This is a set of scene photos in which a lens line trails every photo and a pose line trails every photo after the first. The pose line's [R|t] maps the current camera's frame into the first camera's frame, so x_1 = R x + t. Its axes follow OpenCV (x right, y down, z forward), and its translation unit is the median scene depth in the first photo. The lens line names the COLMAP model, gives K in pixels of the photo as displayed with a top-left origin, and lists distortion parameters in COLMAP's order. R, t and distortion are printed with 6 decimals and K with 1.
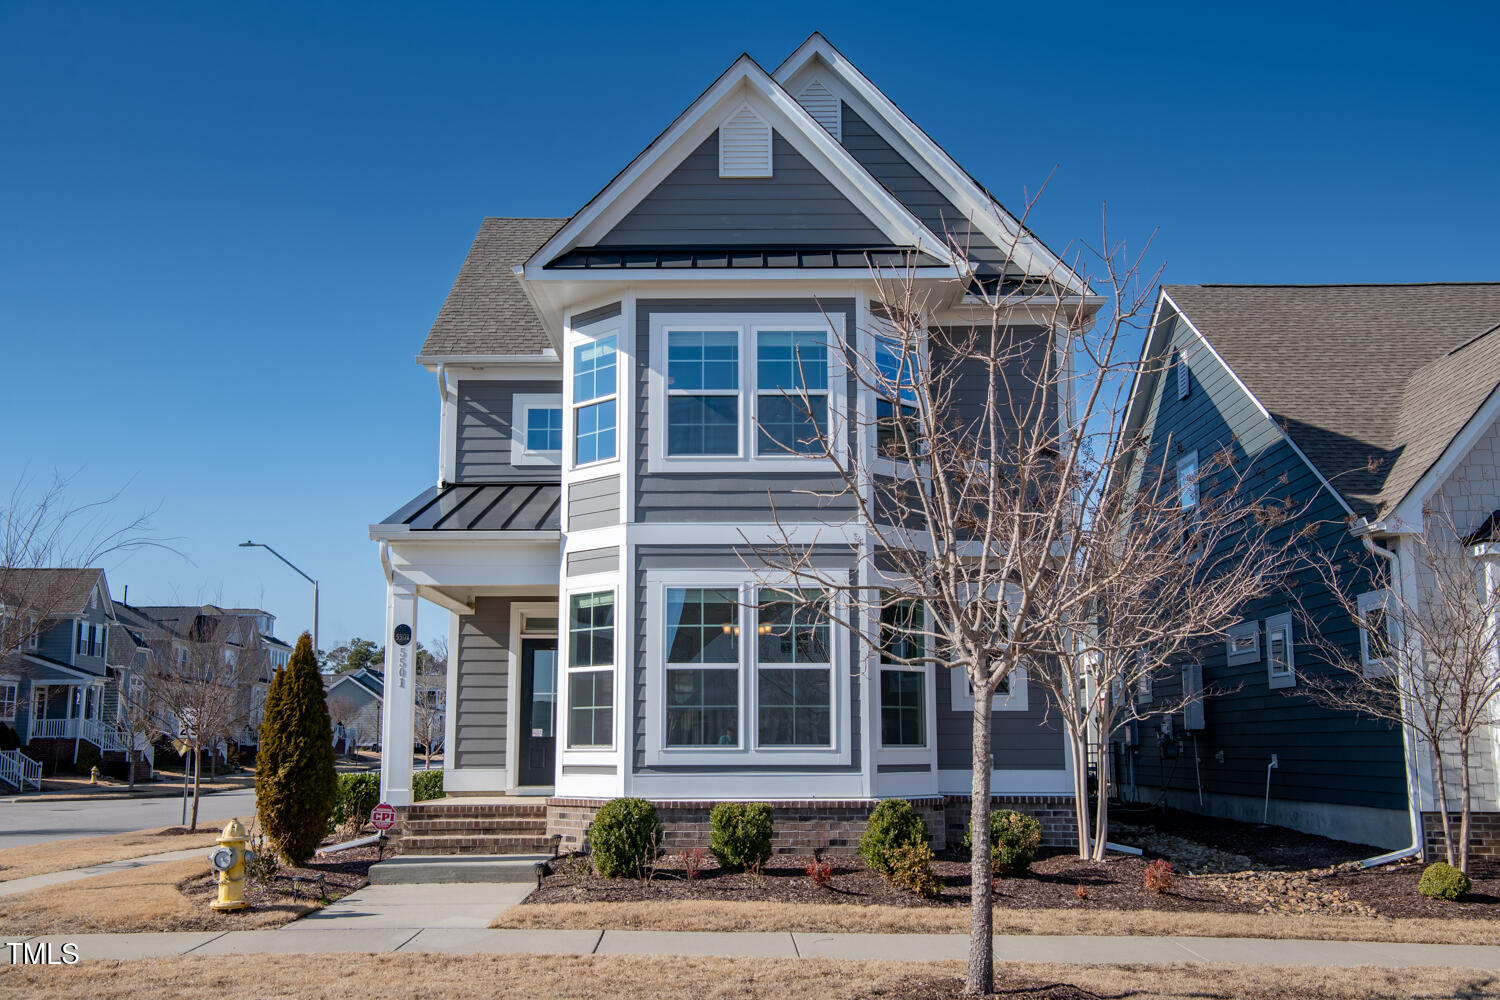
lens RADIAL K [[1489.7, 0, 755.7], [0, 1489.7, 526.3], [0, 0, 1]] dist [0.041977, 0.000000]
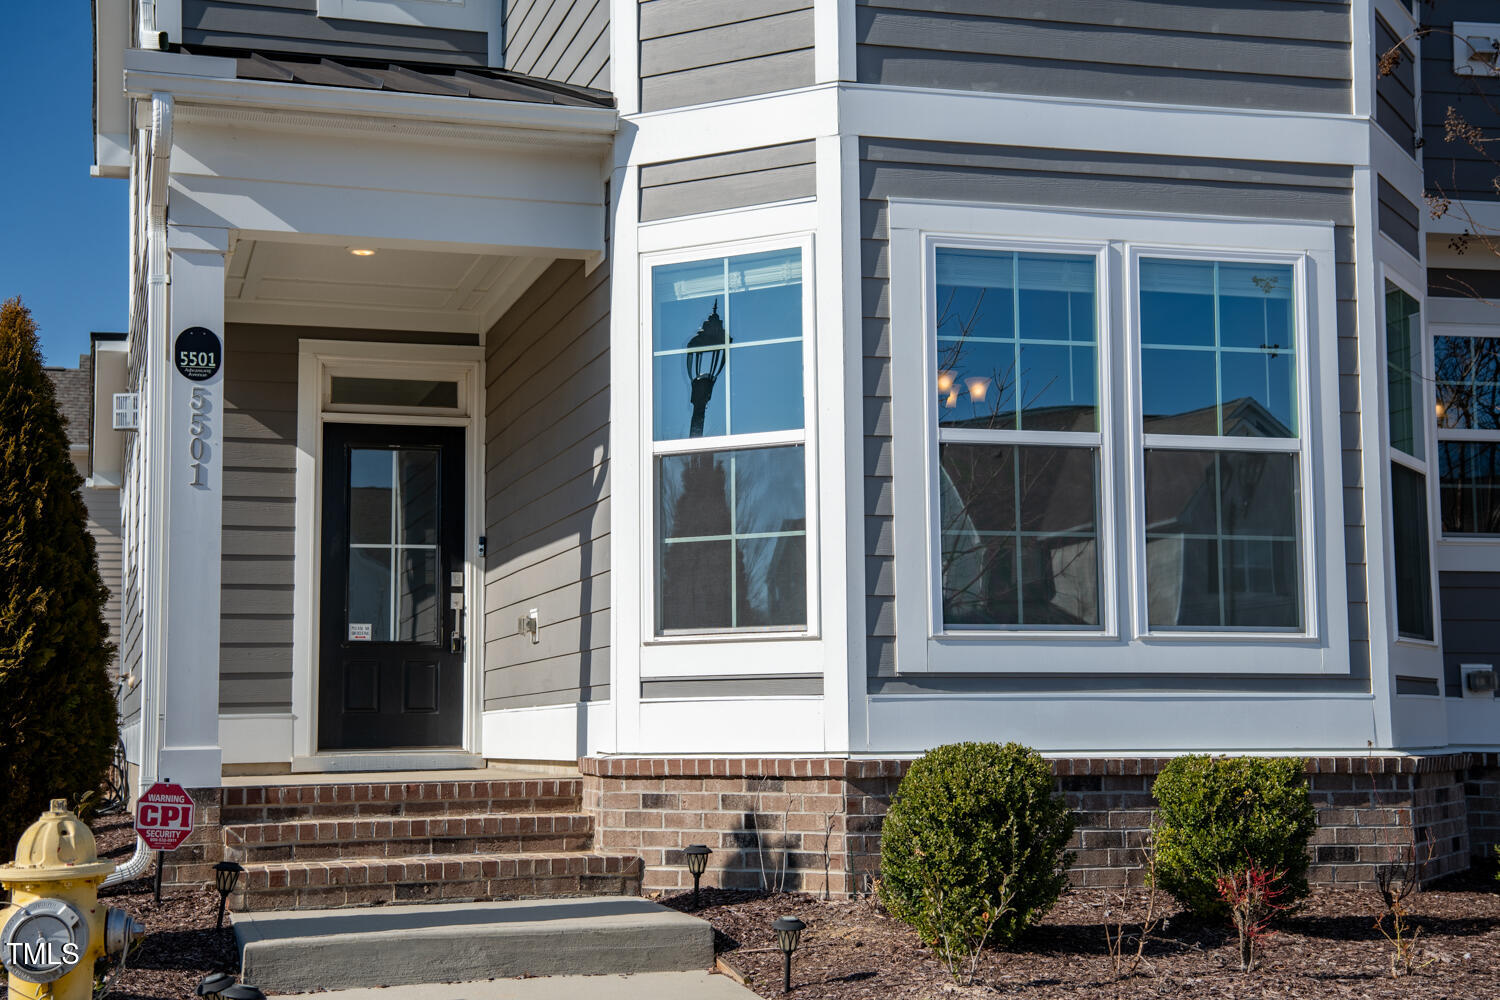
lens RADIAL K [[2152.4, 0, 749.2], [0, 2152.4, 502.9], [0, 0, 1]] dist [0.183575, 0.000000]
pose [[0.960422, 0.021856, 0.277692, -0.269968], [-0.032747, 0.998863, 0.034643, 0.092035], [-0.276619, -0.042366, 0.960045, 0.434257]]
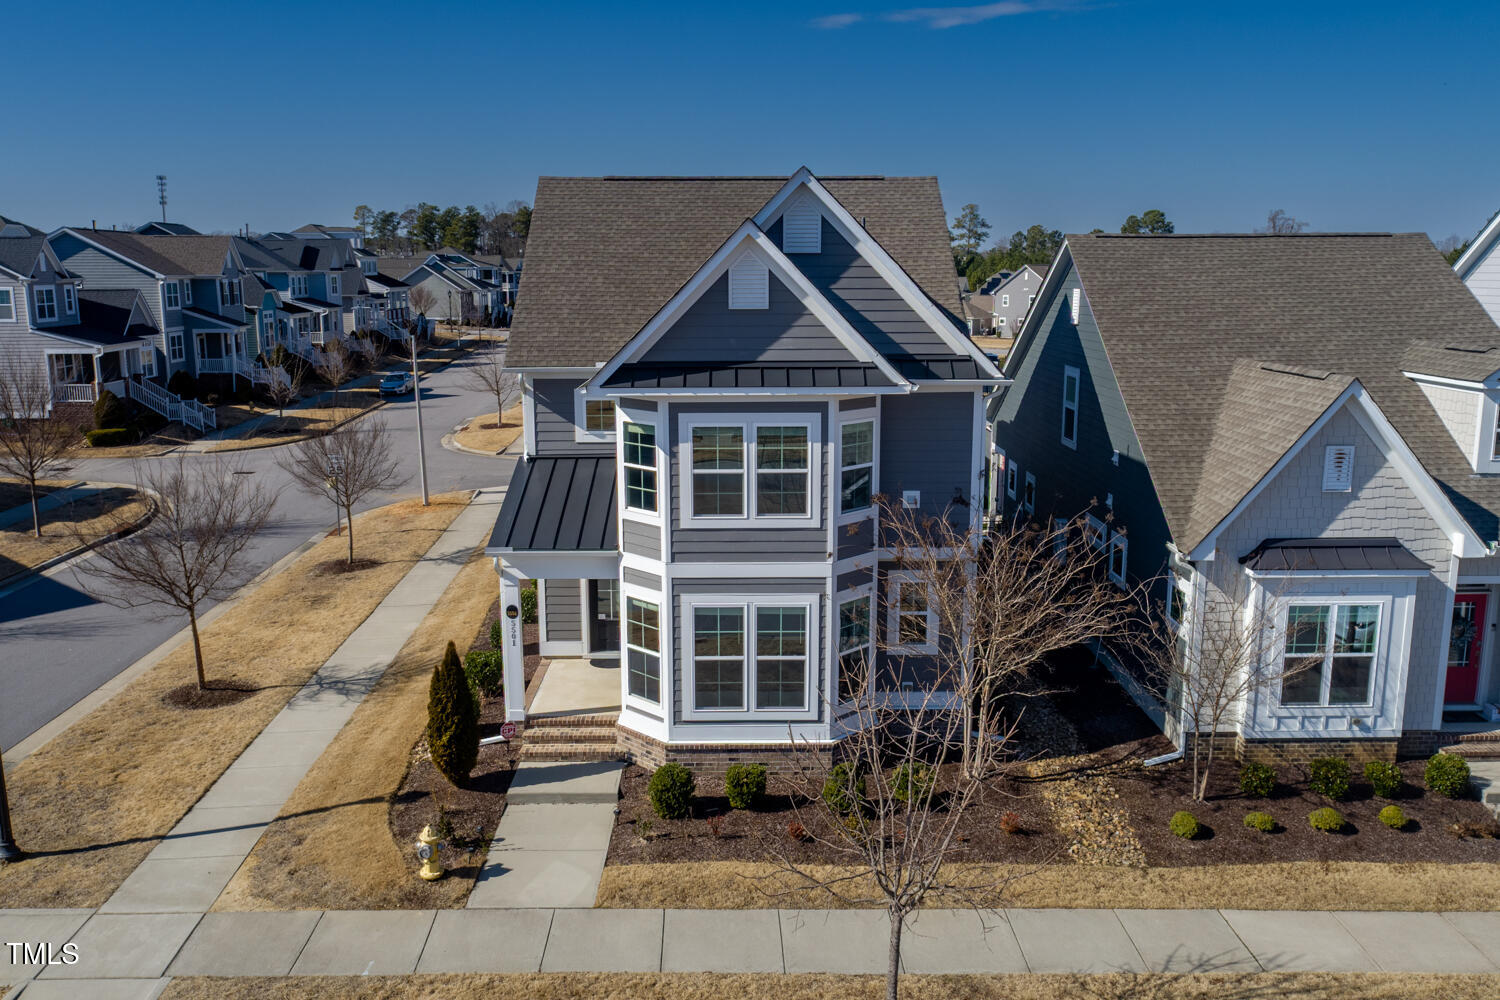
lens RADIAL K [[1163.0, 0, 751.3], [0, 1163.0, 502.9], [0, 0, 1]] dist [0.004968, -0.011881]
pose [[0.999970, 0.000960, 0.007741, -0.012572], [-0.003449, 0.944522, 0.328430, -0.423775], [-0.006996, -0.328447, 0.944496, -0.041277]]
